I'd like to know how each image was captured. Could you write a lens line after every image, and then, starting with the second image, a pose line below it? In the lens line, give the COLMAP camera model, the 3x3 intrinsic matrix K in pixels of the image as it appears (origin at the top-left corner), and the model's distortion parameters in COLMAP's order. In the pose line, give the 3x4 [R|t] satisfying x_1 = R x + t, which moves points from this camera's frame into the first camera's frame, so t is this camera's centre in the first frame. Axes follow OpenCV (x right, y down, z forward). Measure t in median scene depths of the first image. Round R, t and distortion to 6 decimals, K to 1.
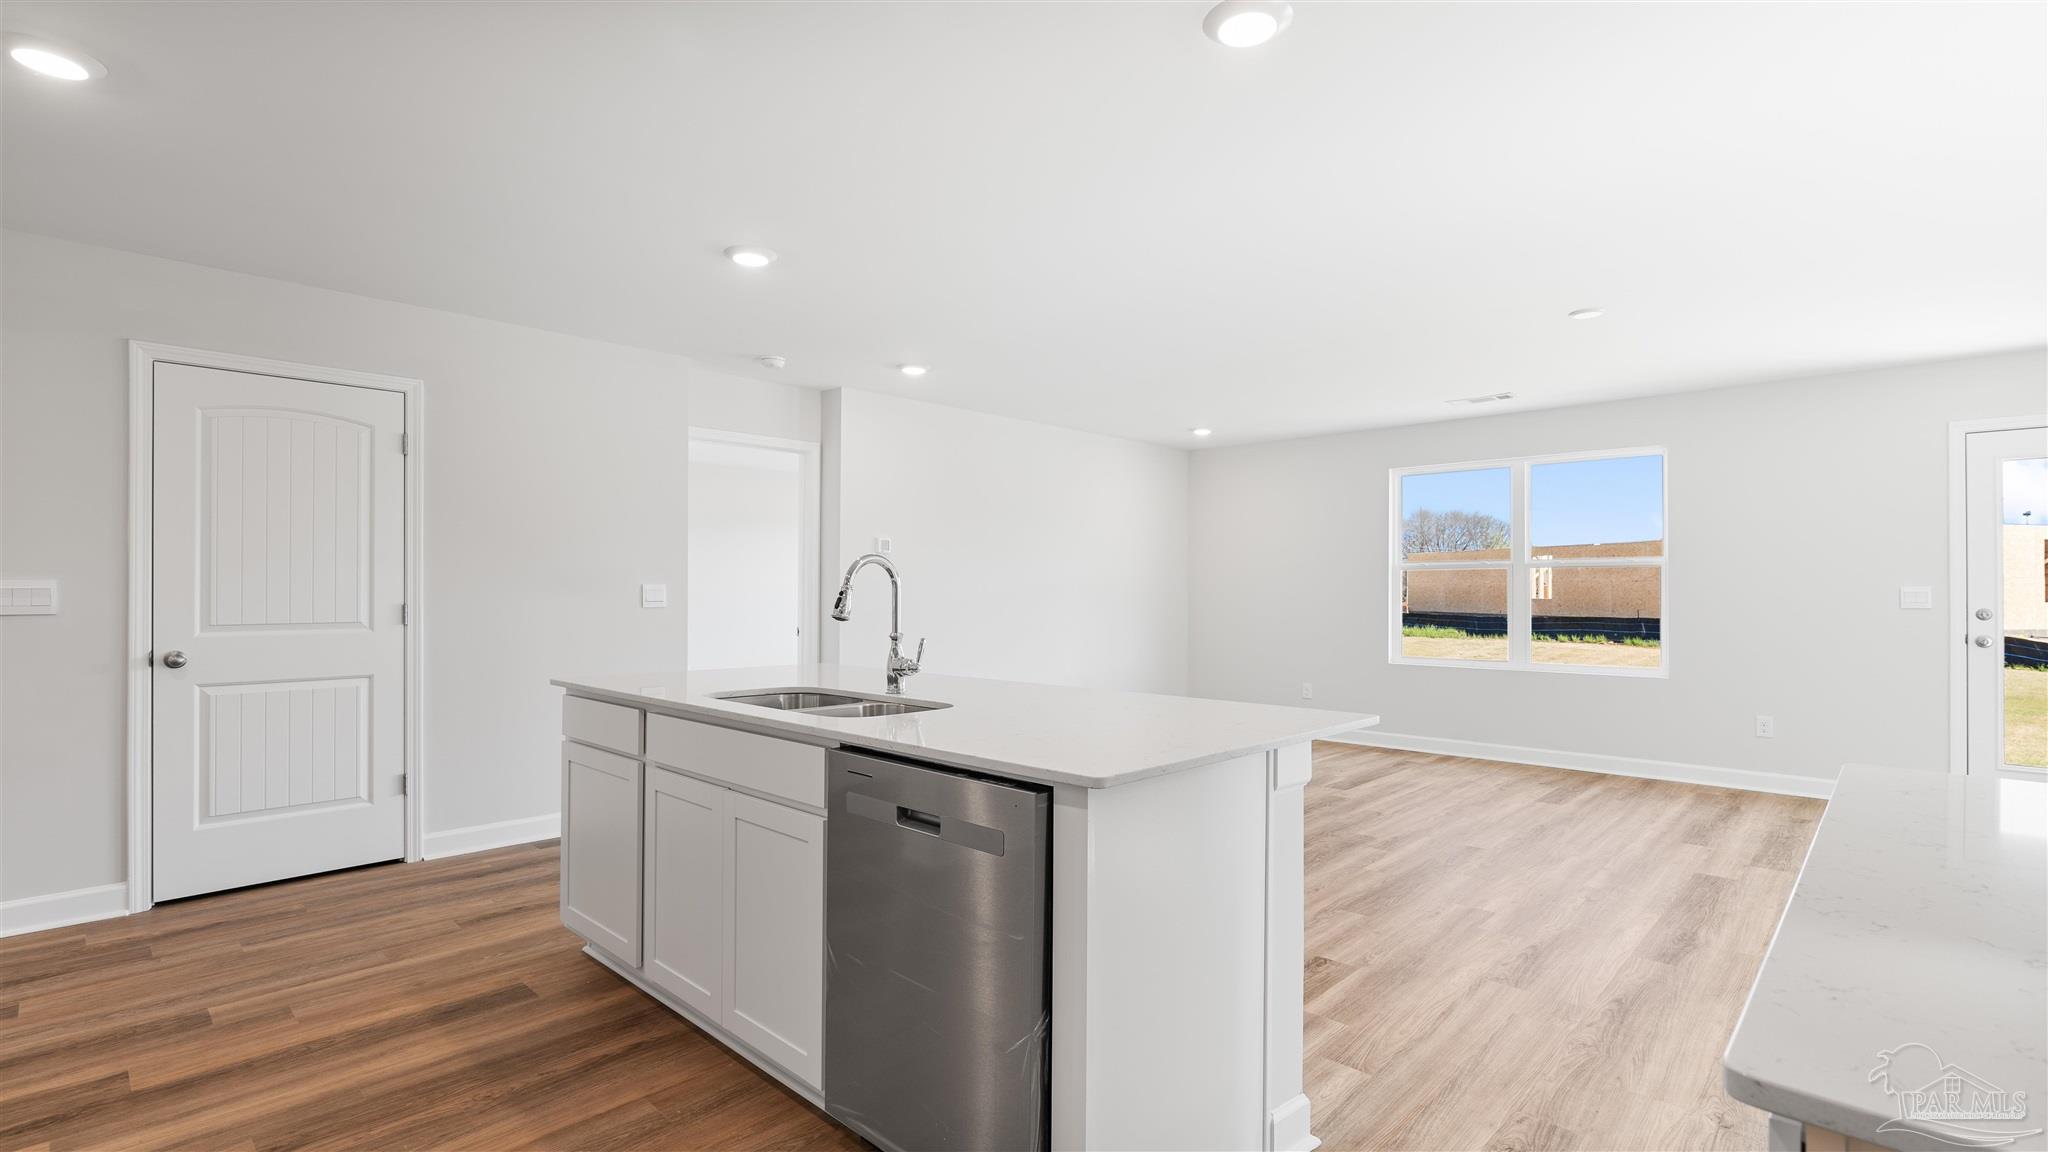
lens RADIAL K [[935.6, 0, 1018.3], [0, 935.6, 586.7], [0, 0, 1]] dist [-0.011637, 0.002326]
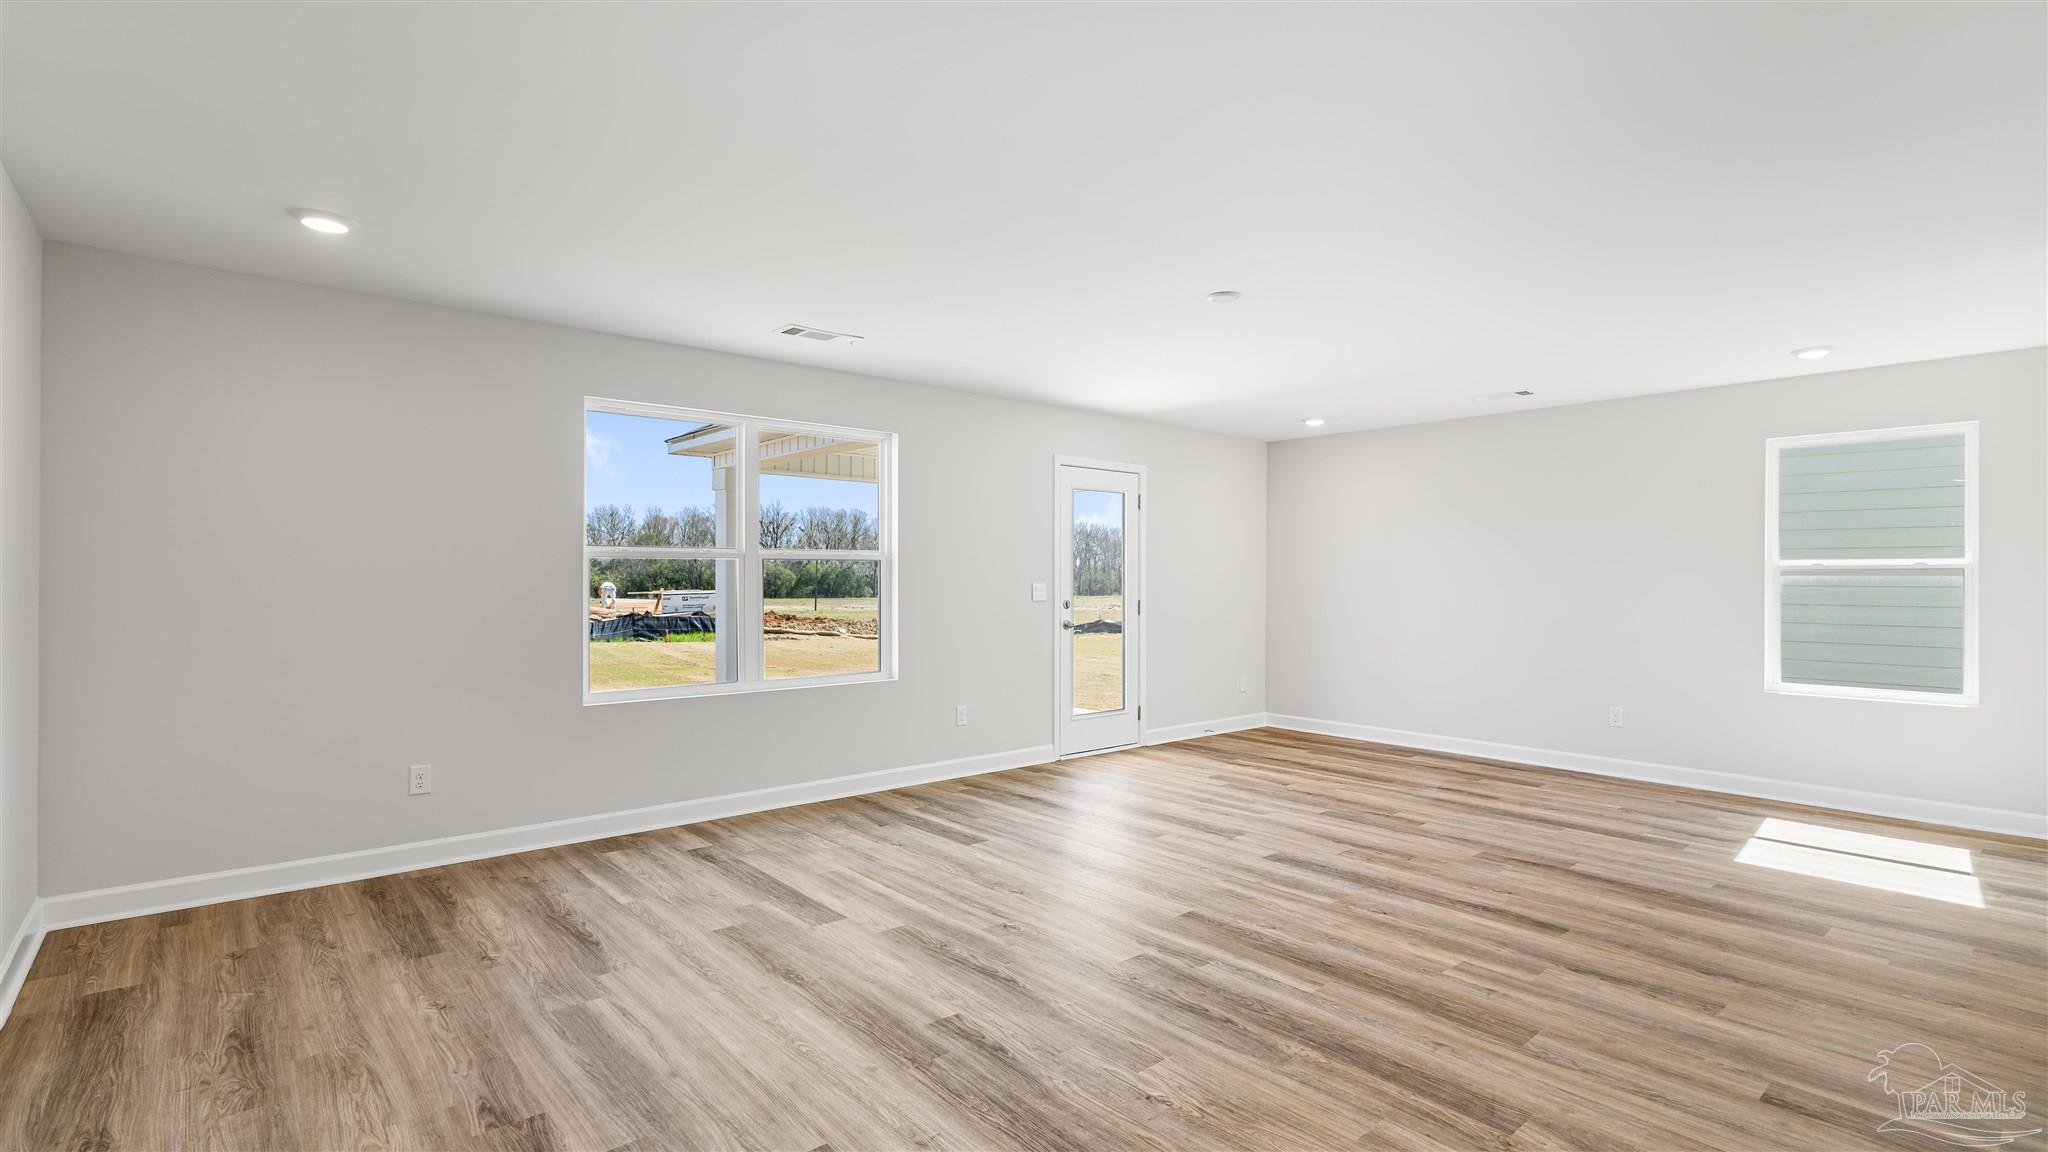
lens RADIAL K [[935.6, 0, 1014.2], [0, 935.6, 581.2], [0, 0, 1]] dist [-0.011637, 0.002326]
pose [[0.099647, -0.005878, 0.995005, -0.421377], [-0.006562, 0.999957, 0.006564, -0.016742], [-0.995001, -0.007183, 0.099604, 1.360821]]
